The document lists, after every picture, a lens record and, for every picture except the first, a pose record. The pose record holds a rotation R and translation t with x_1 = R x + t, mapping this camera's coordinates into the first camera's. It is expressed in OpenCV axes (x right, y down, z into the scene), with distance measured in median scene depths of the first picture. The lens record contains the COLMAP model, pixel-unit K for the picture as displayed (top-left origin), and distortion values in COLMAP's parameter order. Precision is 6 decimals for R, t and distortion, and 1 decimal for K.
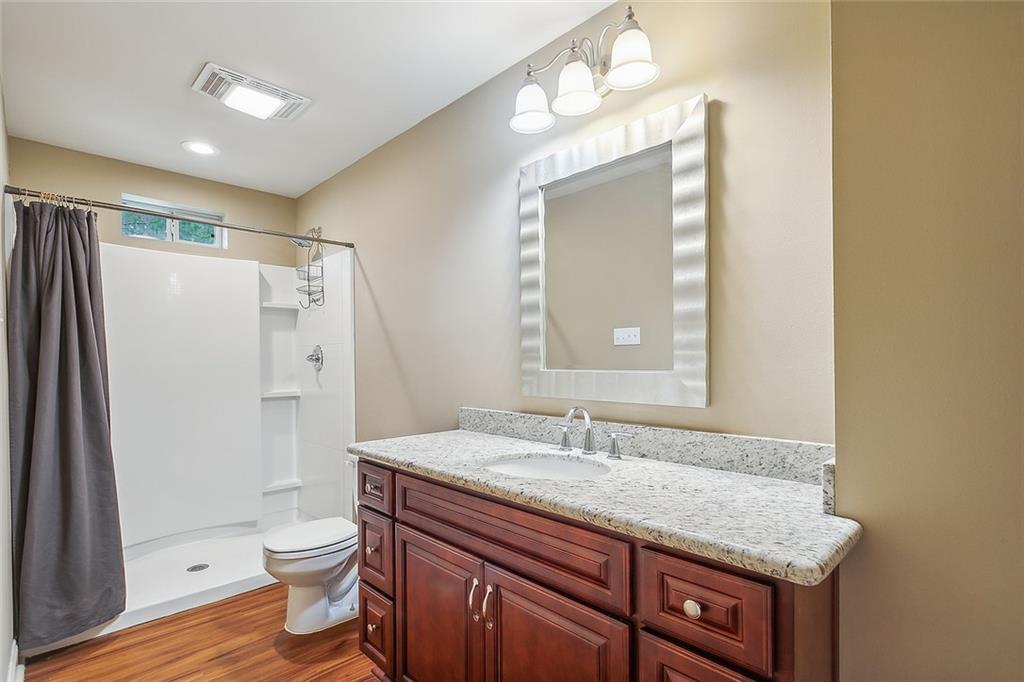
lens RADIAL K [[495.6, 0, 504.3], [0, 495.6, 342.5], [0, 0, 1]] dist [-0.001784, -0.000191]
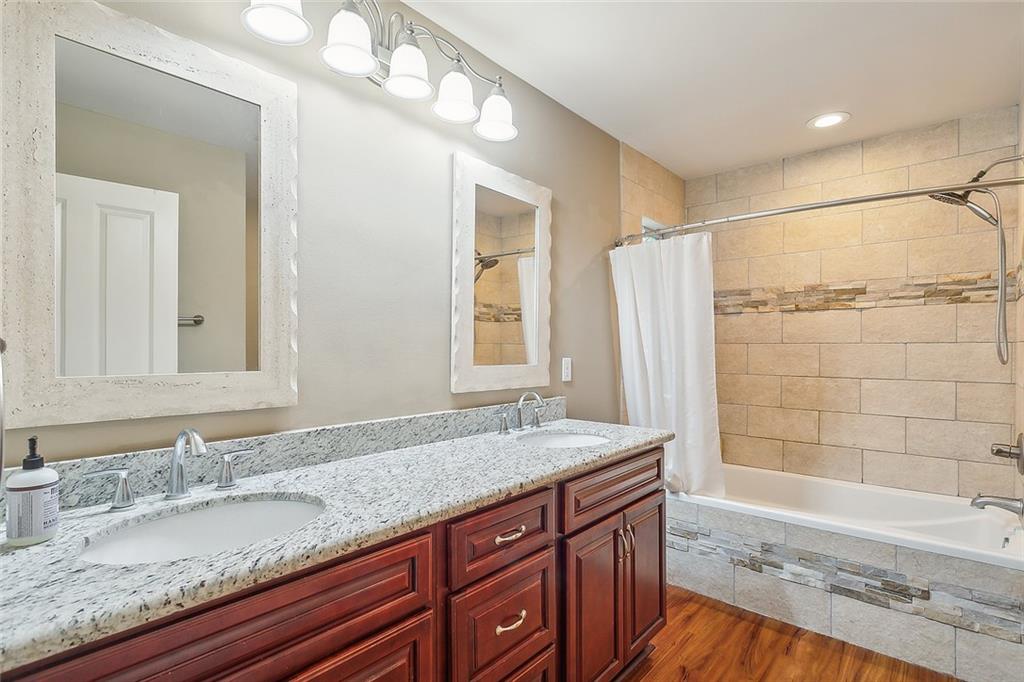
lens RADIAL K [[495.6, 0, 504.3], [0, 495.6, 342.5], [0, 0, 1]] dist [-0.001784, -0.000191]
pose [[-0.082955, 0.010056, 0.996503, -0.920937], [-0.023825, 0.999643, -0.012071, 0.017176], [-0.996268, -0.024743, -0.082685, 0.988662]]
